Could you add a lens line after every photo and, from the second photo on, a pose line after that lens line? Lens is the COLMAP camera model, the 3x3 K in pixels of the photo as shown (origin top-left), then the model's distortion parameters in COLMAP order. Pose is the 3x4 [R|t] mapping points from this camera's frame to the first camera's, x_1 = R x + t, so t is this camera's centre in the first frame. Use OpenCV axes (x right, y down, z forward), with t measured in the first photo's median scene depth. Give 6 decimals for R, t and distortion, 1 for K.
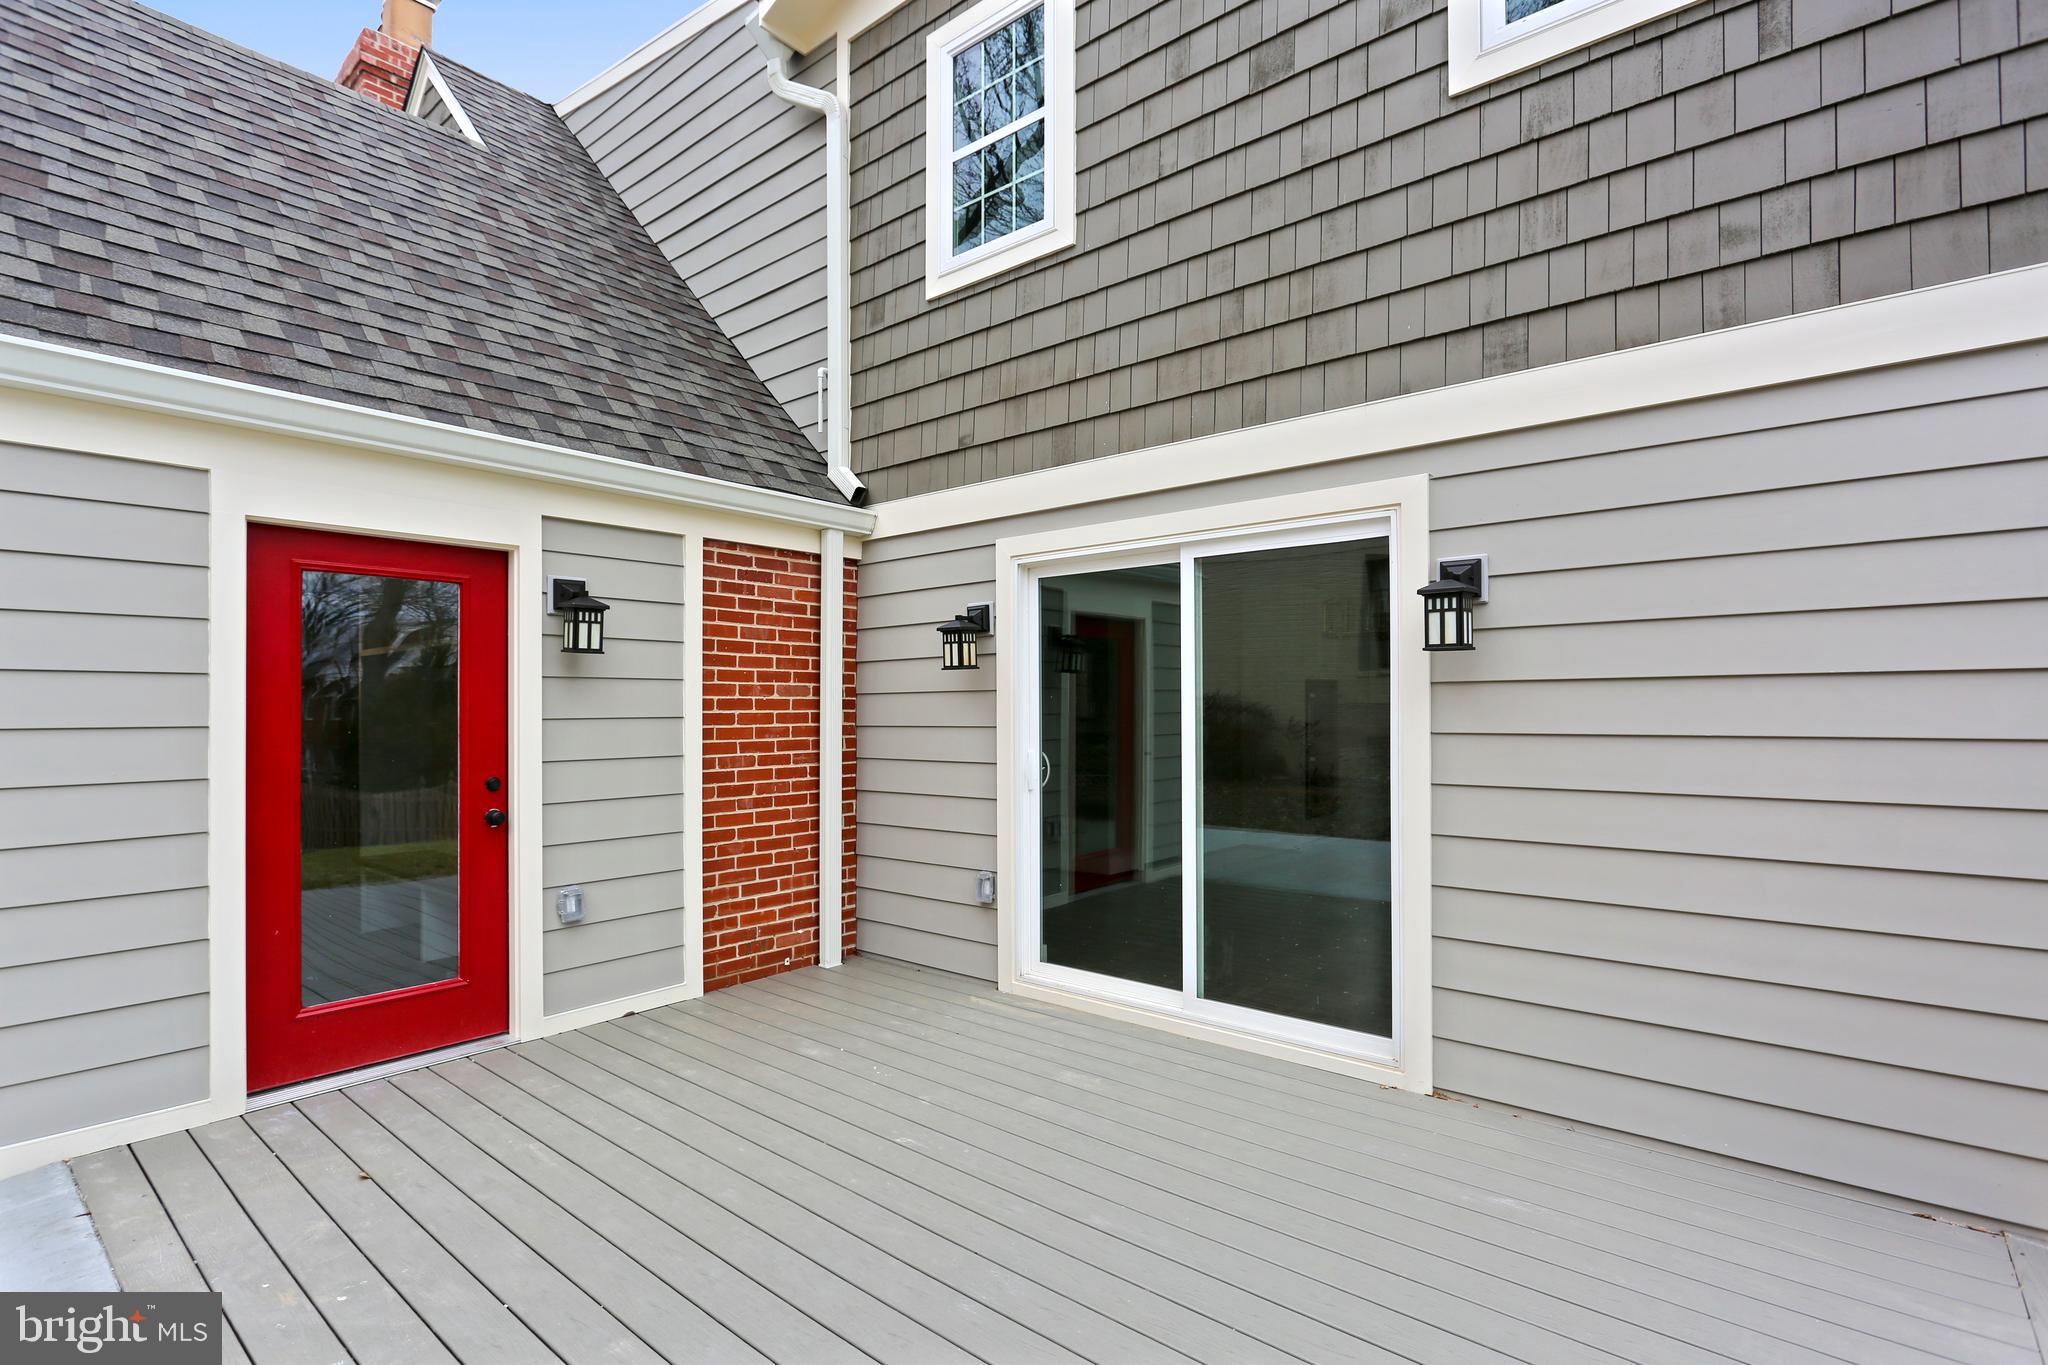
lens RADIAL K [[973.6, 0, 1027.0], [0, 973.6, 706.9], [0, 0, 1]] dist [0.000029, -0.000041]
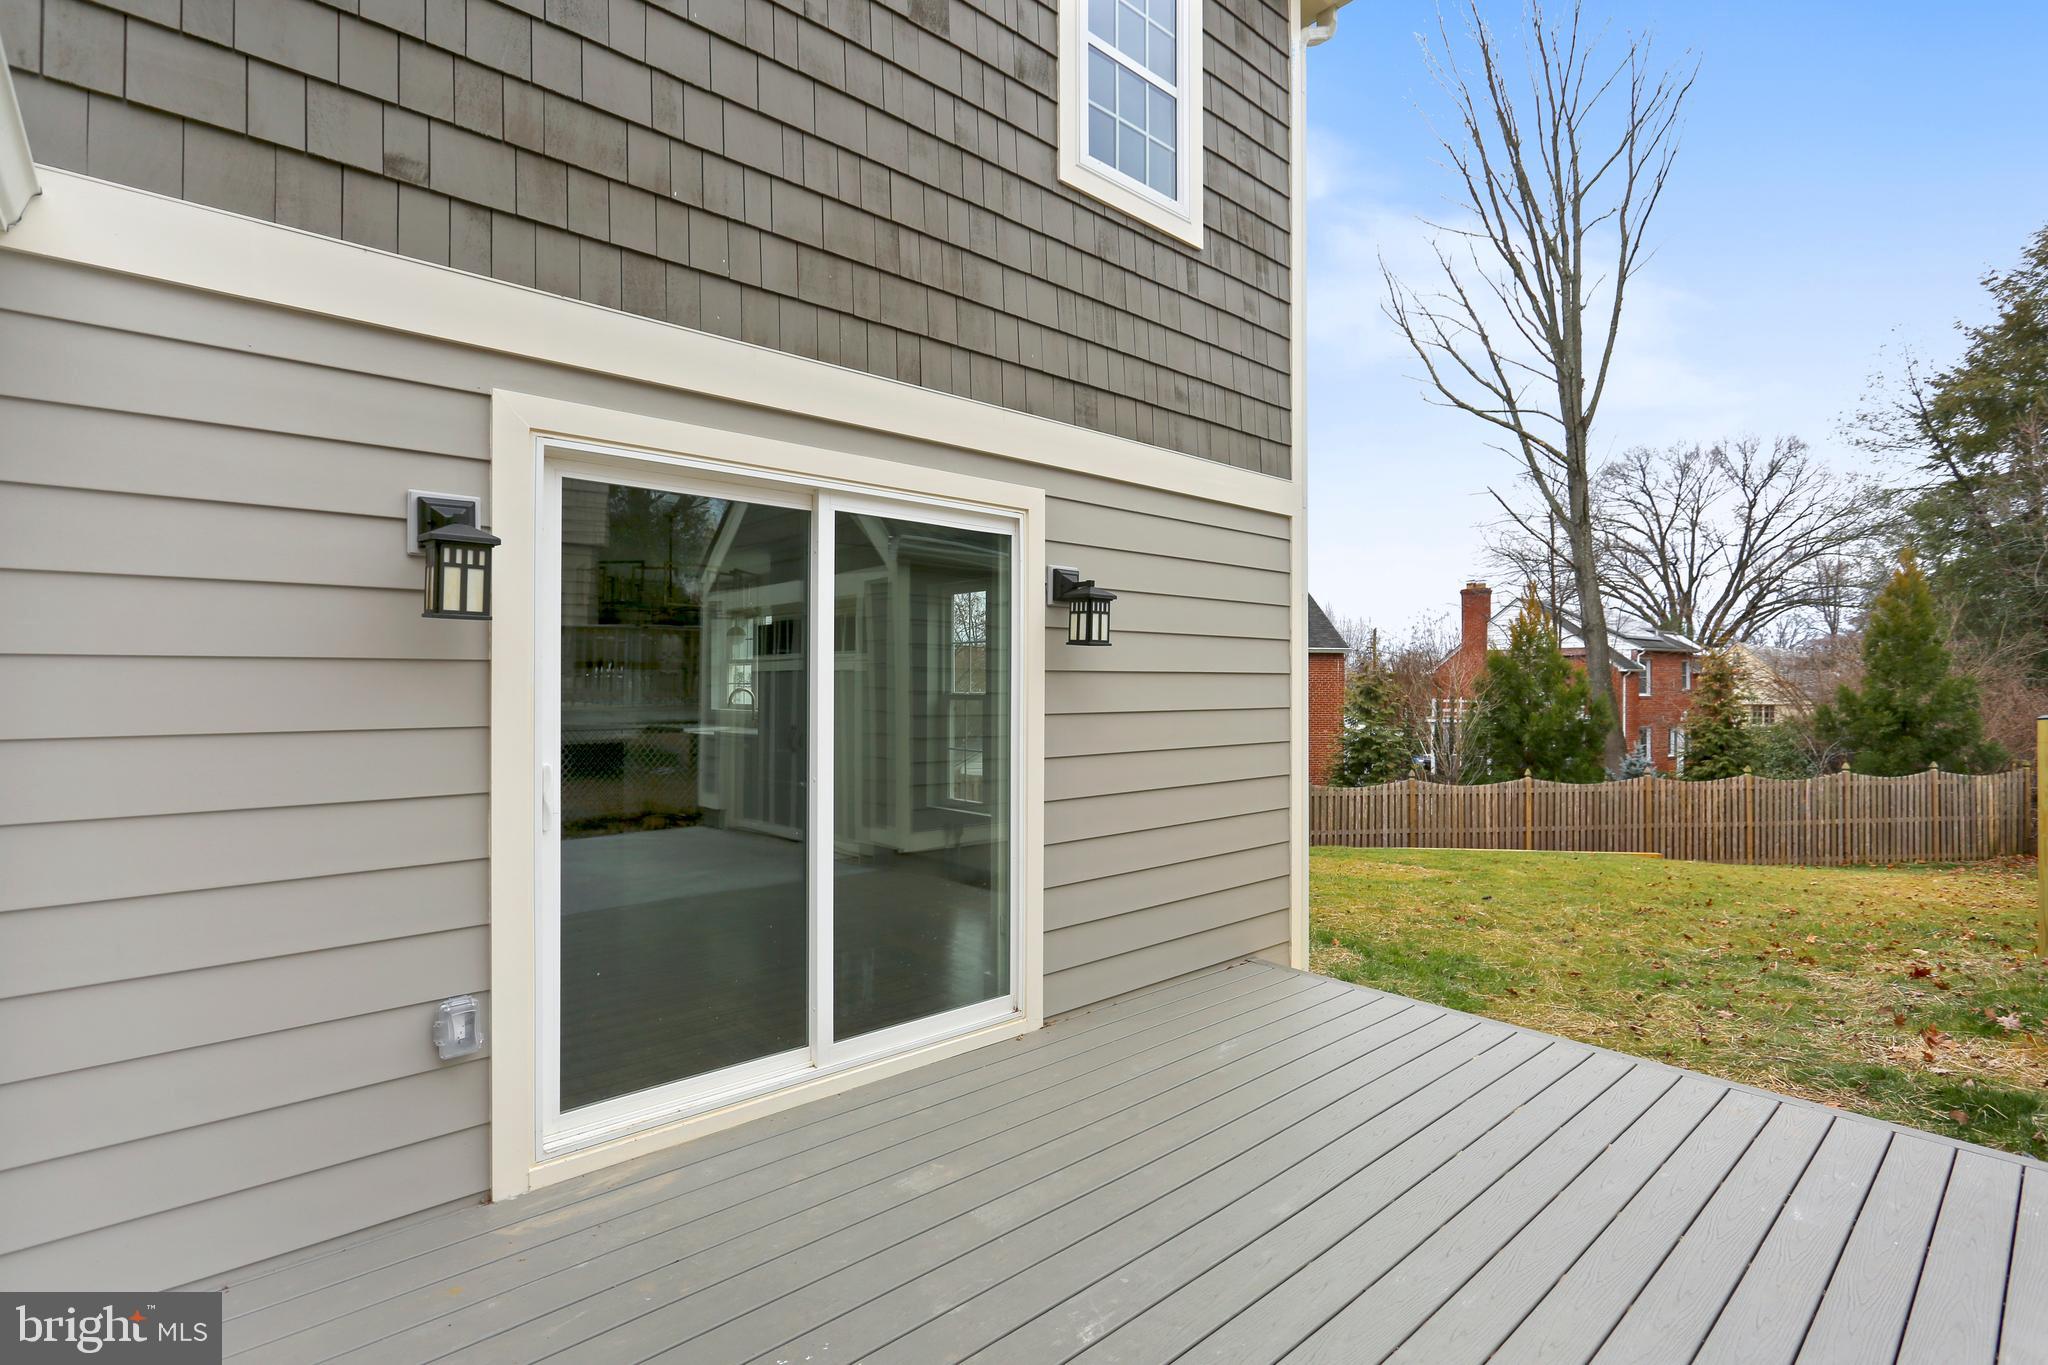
lens RADIAL K [[962.7, 0, 1024.0], [0, 962.7, 682.5], [0, 0, 1]] dist [-0.009977, 0.000465]
pose [[0.144950, 0.004293, 0.989430, -0.664905], [-0.007359, 0.999968, -0.003261, -0.006706], [-0.989412, -0.006808, 0.144977, 0.789619]]
